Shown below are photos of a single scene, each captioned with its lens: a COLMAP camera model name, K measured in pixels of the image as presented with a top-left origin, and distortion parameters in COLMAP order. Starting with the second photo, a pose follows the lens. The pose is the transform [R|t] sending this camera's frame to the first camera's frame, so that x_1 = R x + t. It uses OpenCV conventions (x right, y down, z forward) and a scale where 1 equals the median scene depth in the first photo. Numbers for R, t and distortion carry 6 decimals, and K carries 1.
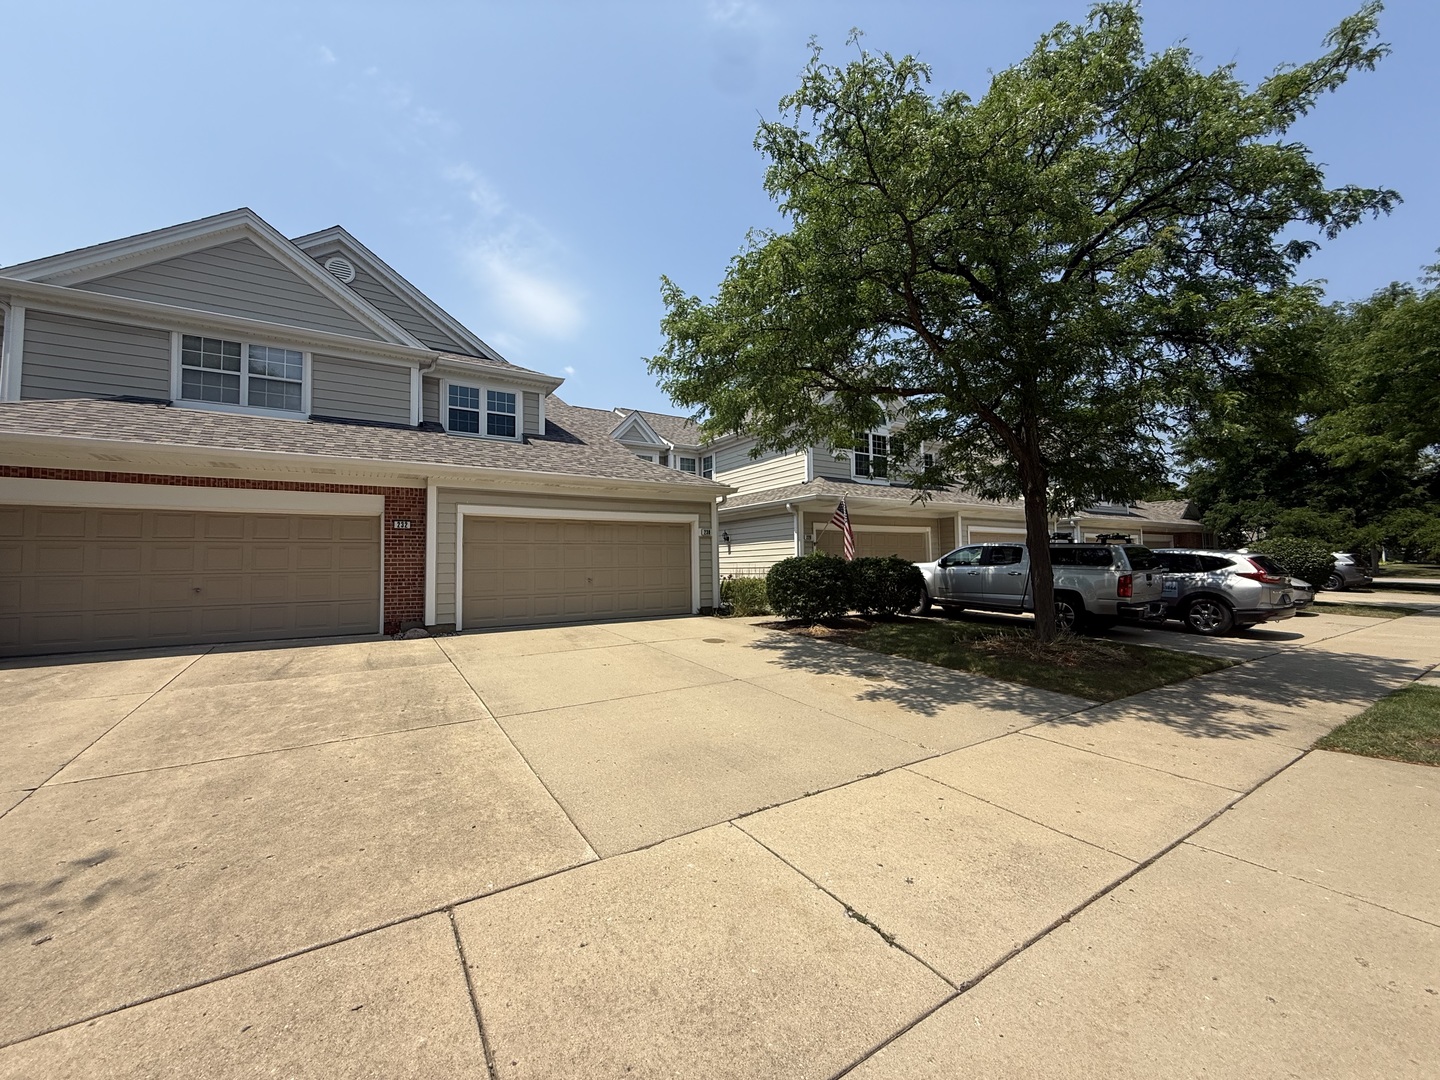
lens RADIAL K [[572.4, 0, 758.2], [0, 572.4, 536.0], [0, 0, 1]] dist [0.000012, -0.000640]
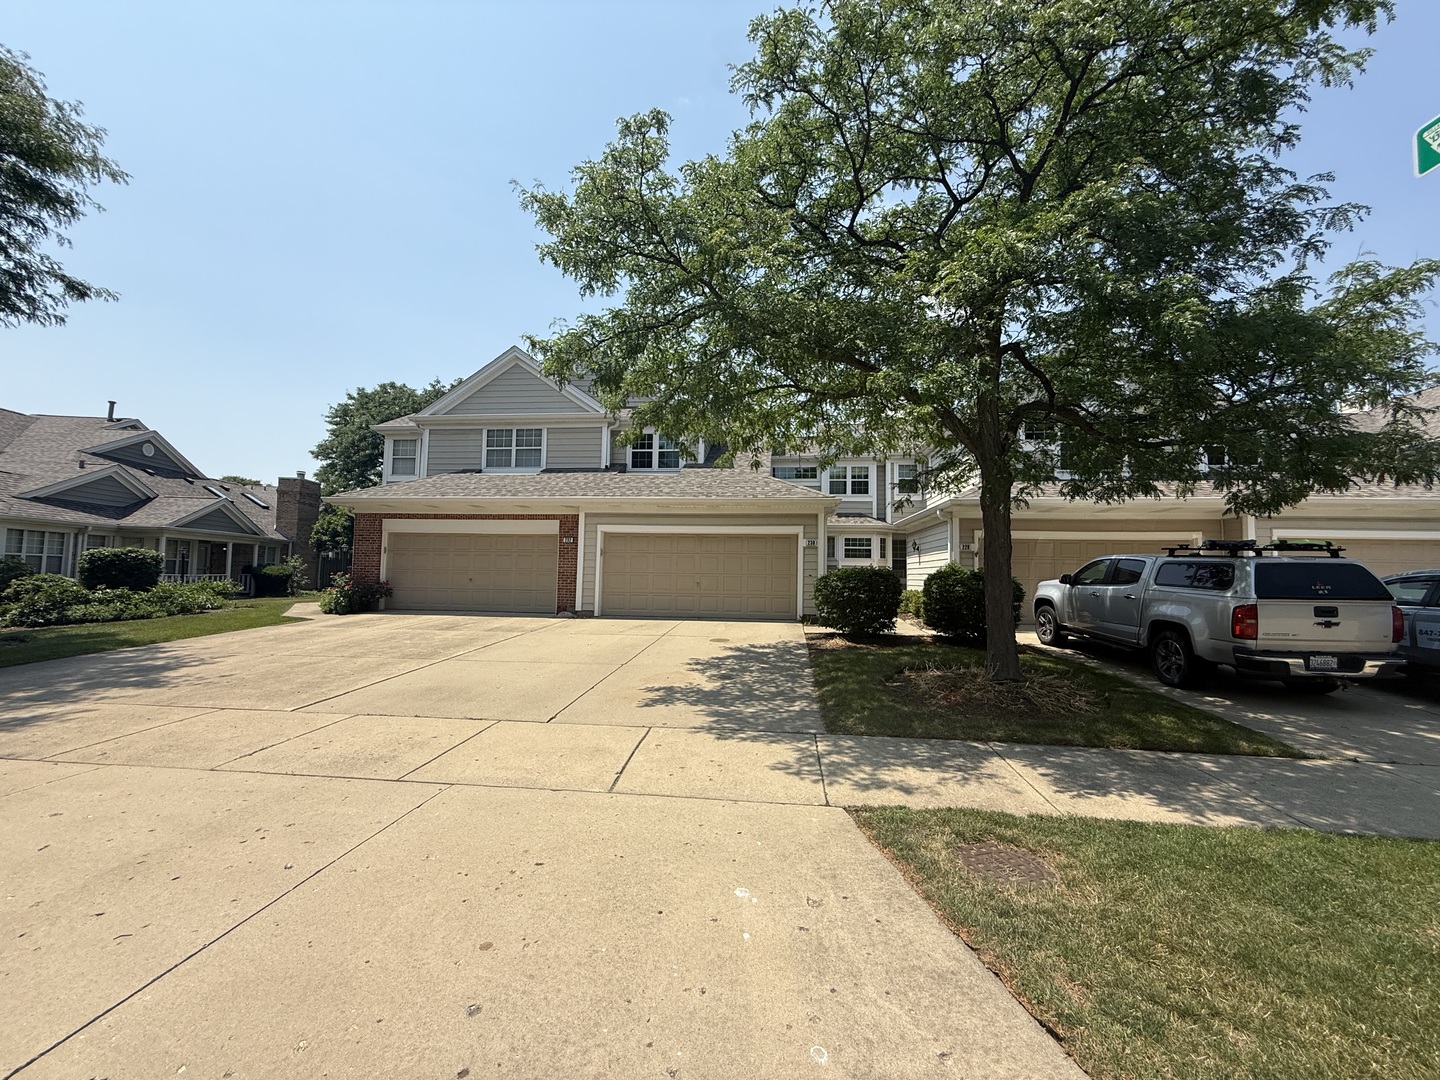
lens RADIAL K [[572.4, 0, 700.7], [0, 572.4, 542.4], [0, 0, 1]] dist [0.000012, -0.000640]
pose [[0.766031, -0.008763, -0.642744, 0.561043], [0.005791, 0.999961, -0.006731, -0.001549], [0.642778, 0.001434, 0.766051, 0.101530]]
